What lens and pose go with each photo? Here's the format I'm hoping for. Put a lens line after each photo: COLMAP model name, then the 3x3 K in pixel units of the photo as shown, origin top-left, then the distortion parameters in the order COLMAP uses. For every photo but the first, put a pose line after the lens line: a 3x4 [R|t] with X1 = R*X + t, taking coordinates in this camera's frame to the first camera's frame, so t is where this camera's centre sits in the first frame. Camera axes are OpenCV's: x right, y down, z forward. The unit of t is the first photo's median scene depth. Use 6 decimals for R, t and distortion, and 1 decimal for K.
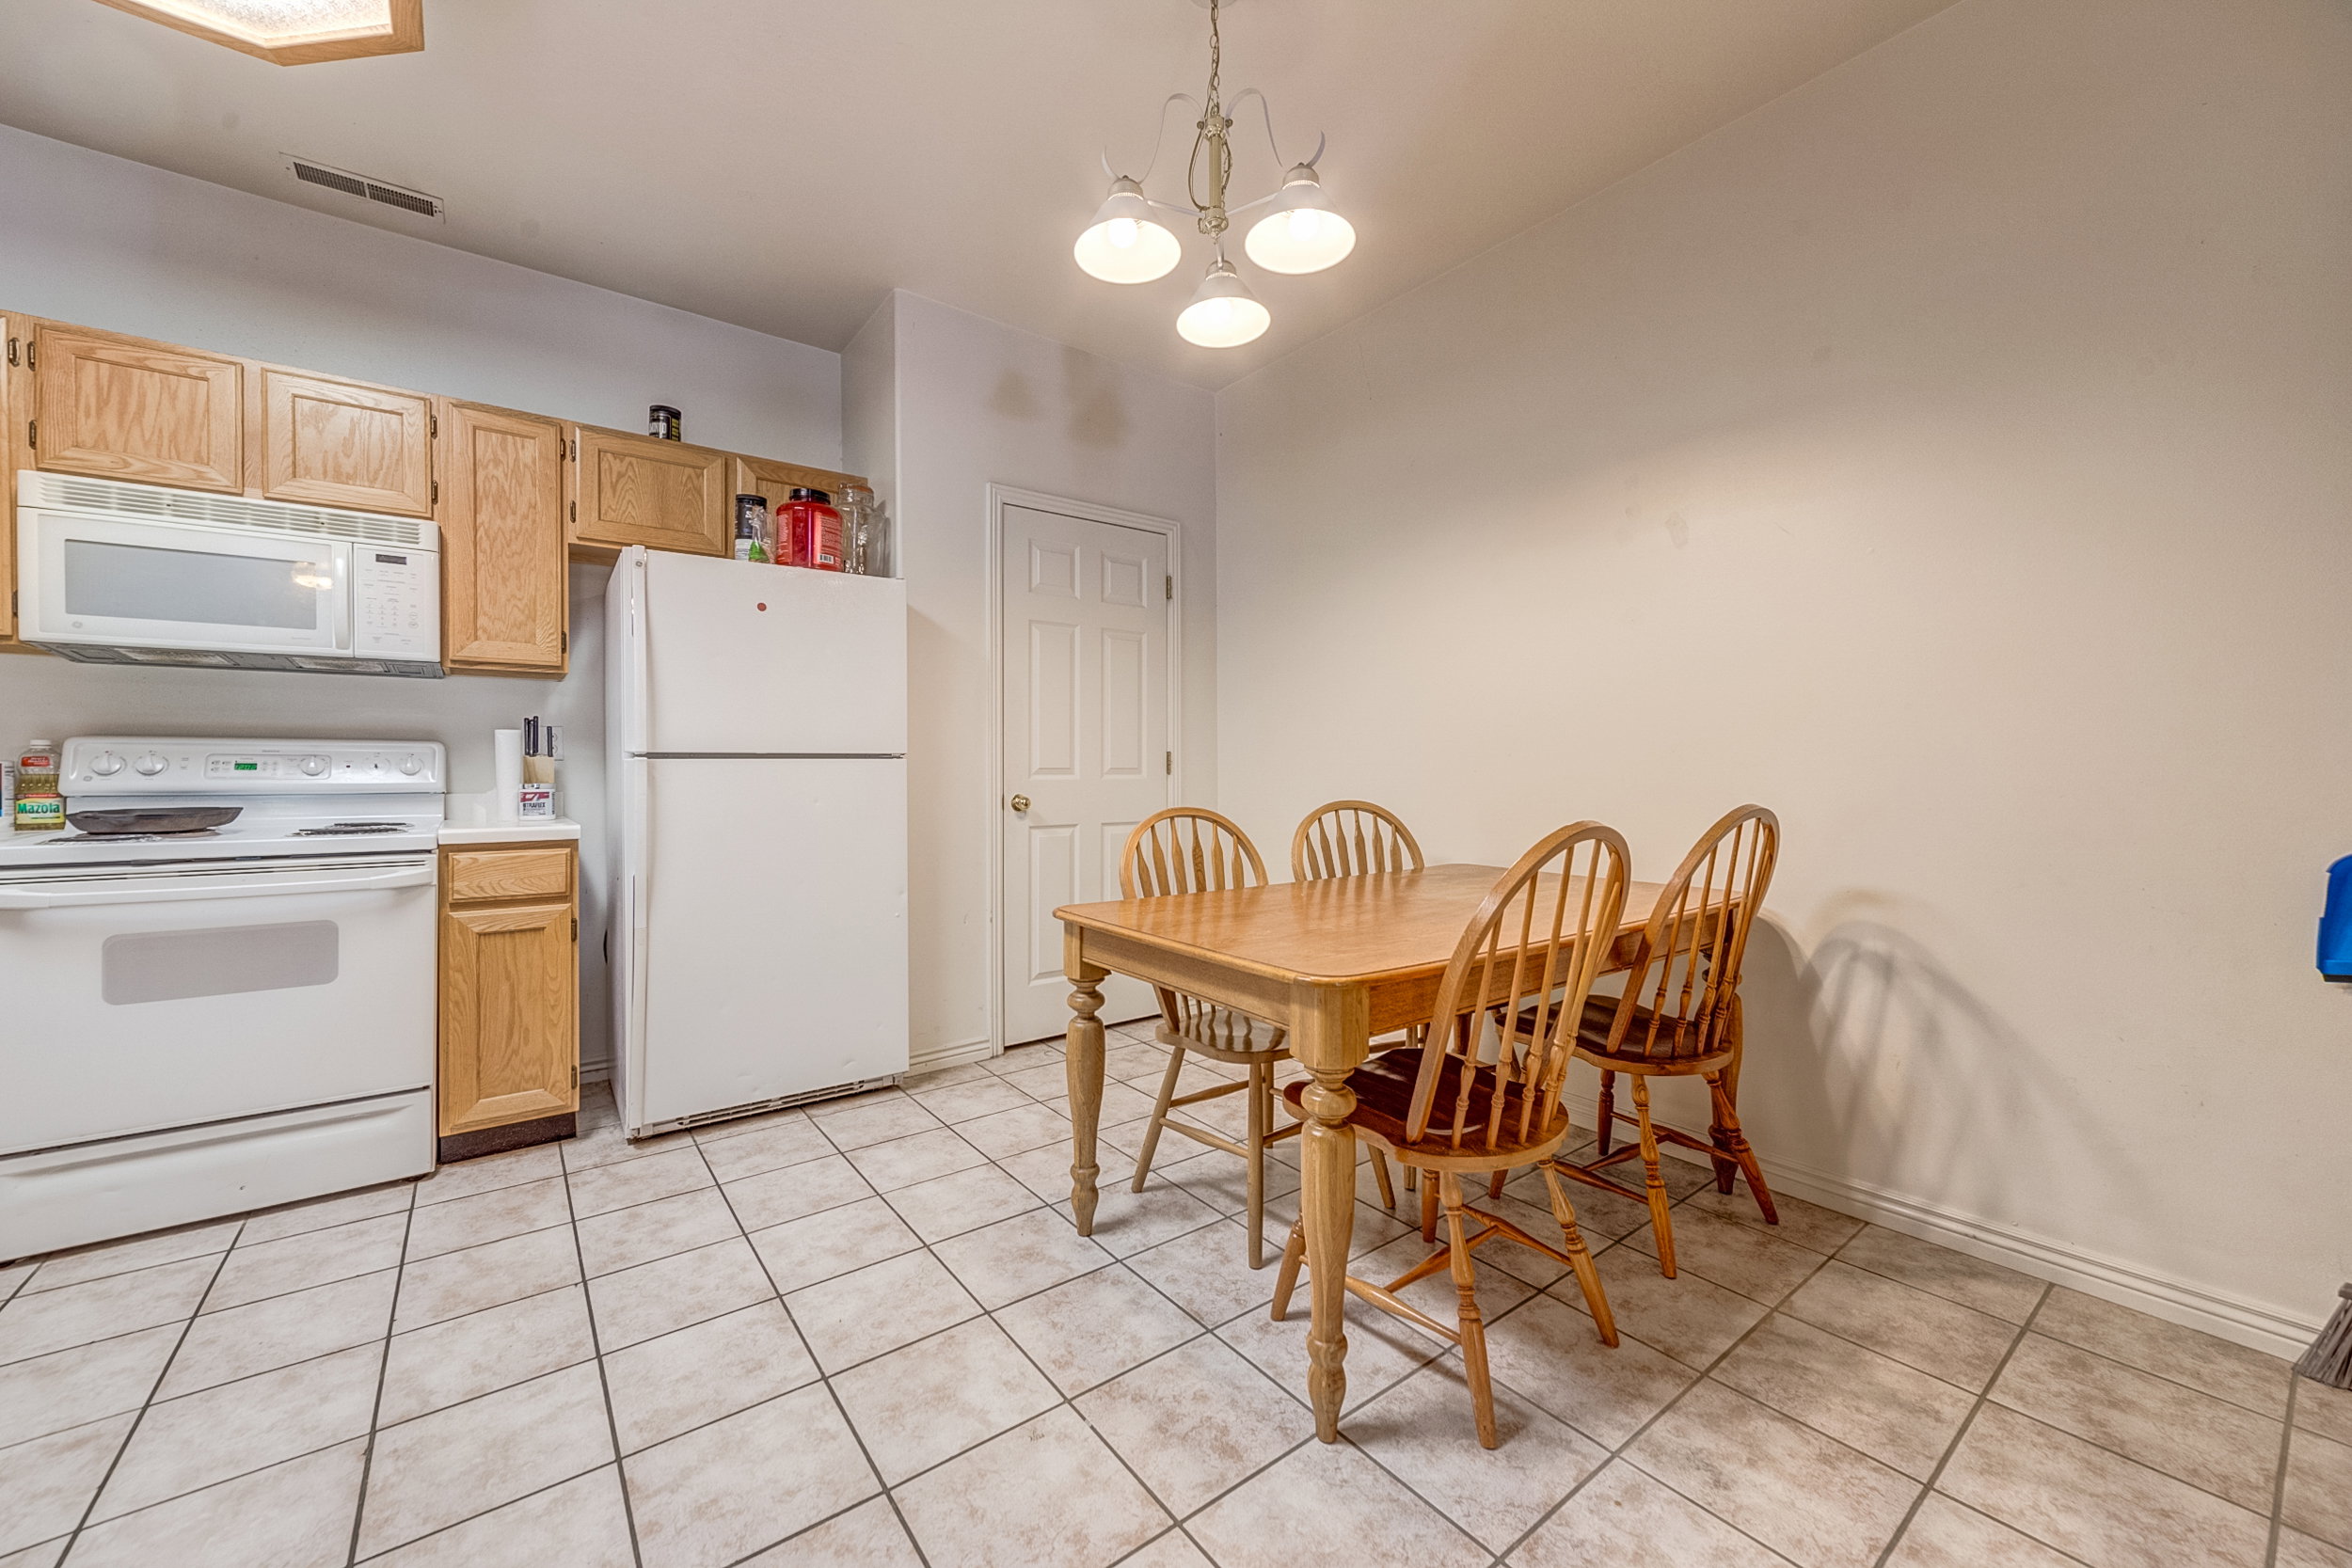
lens RADIAL K [[927.7, 0, 1166.0], [0, 927.7, 770.9], [0, 0, 1]] dist [-0.000107, 0.000061]
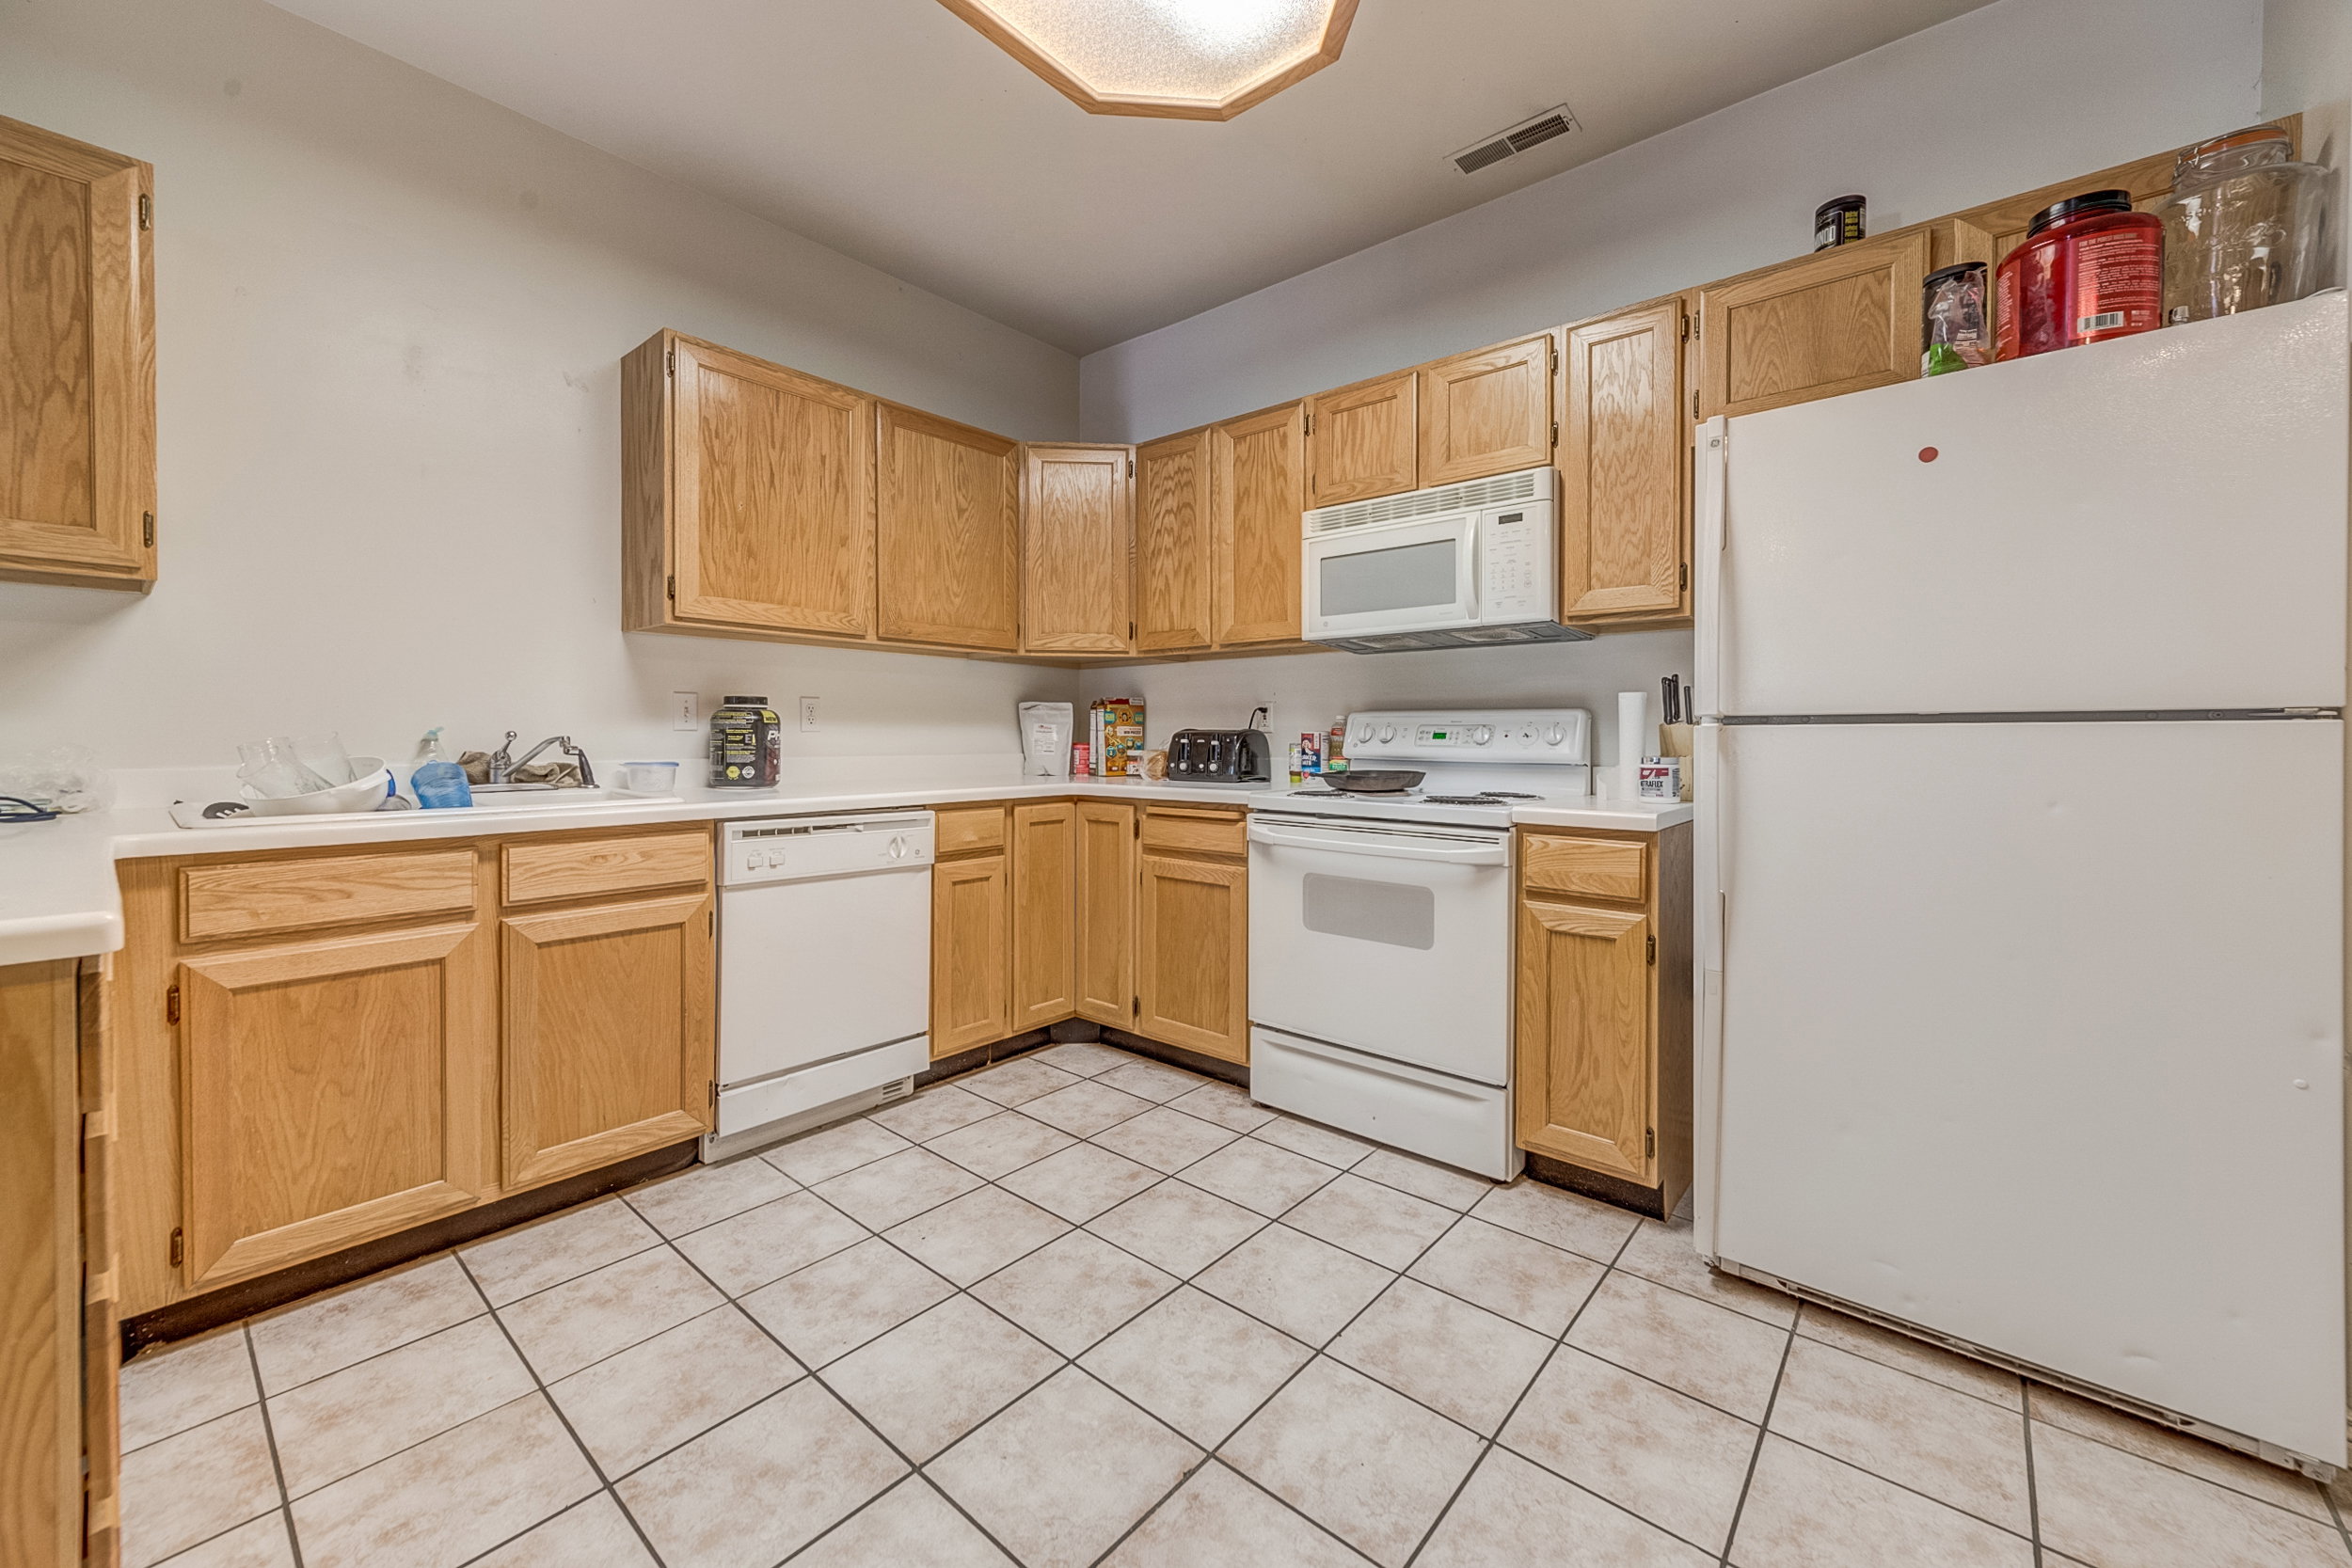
lens RADIAL K [[920.4, 0, 1158.4], [0, 920.4, 746.9], [0, 0, 1]] dist [0.002865, 0.000290]
pose [[0.217415, 0.012849, -0.975995, 0.011109], [-0.007850, 0.999904, 0.011415, -0.001477], [0.976048, 0.005179, 0.217495, 0.443609]]
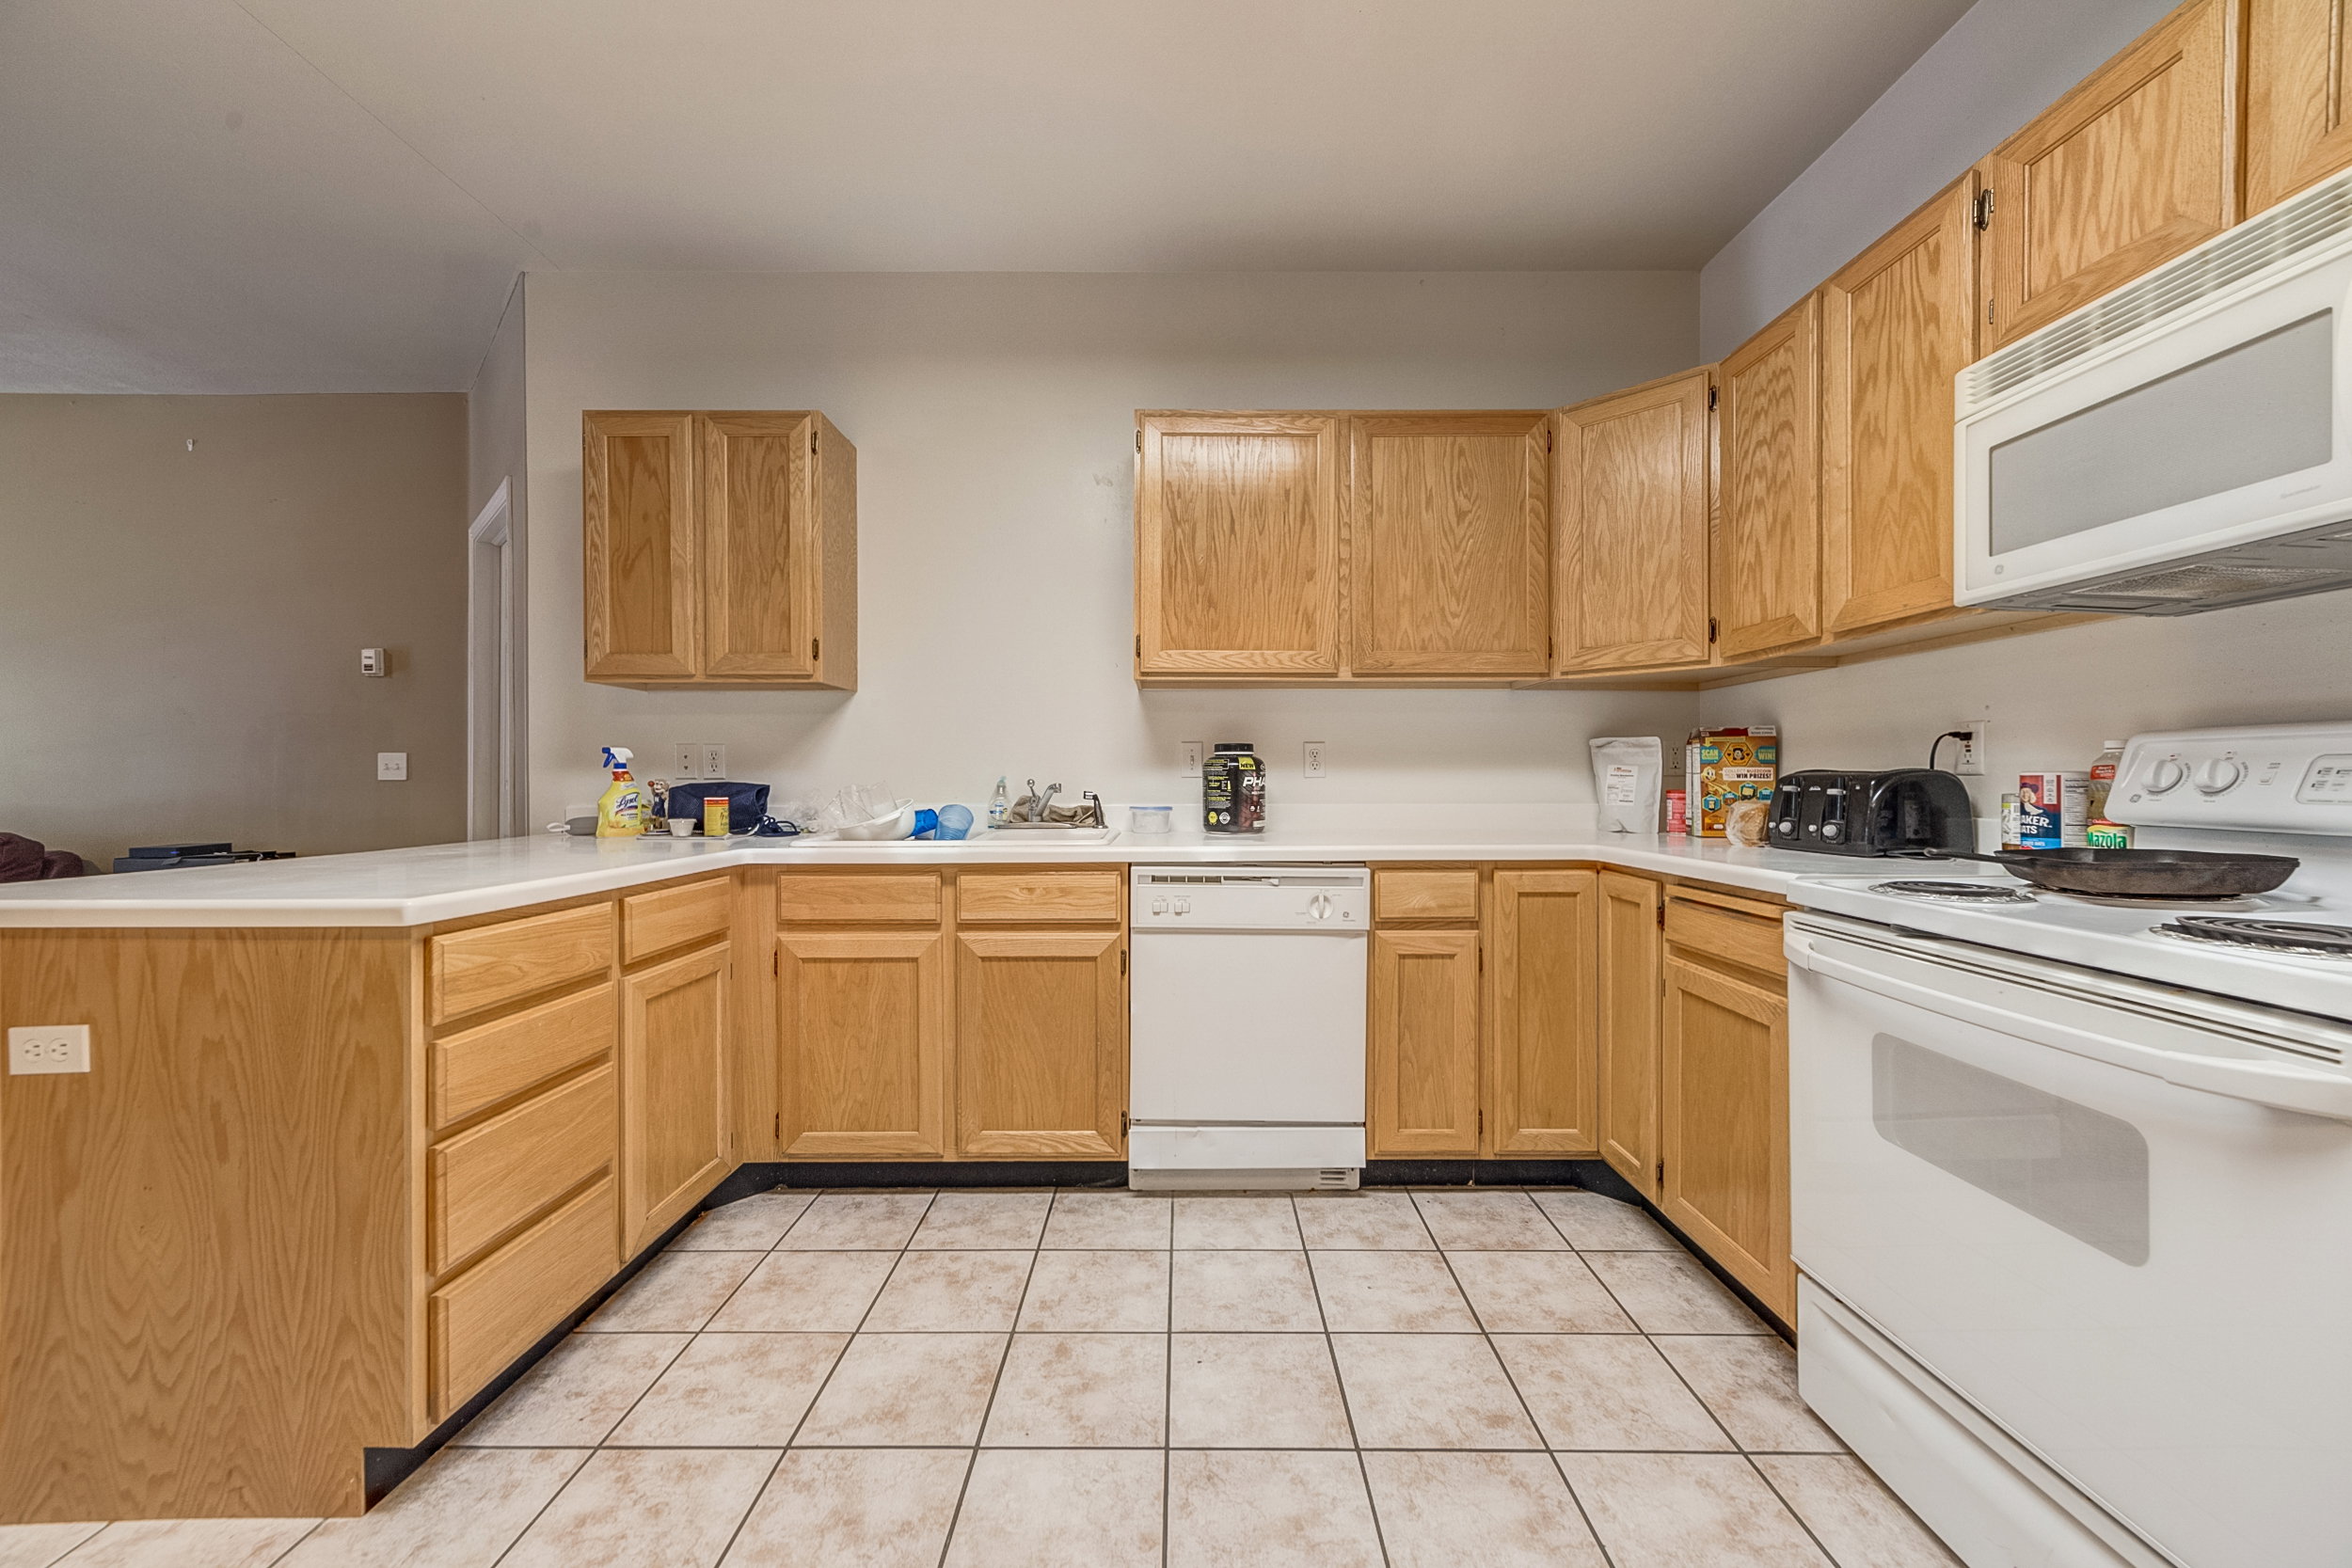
lens RADIAL K [[891.5, 0, 1135.5], [0, 891.5, 785.6], [0, 0, 1]] dist [0.001273, 0.000302]
pose [[-0.594579, 0.006140, -0.804014, -0.244560], [-0.002074, 0.999956, 0.009170, -0.004510], [0.804035, 0.007120, -0.594540, 0.780552]]
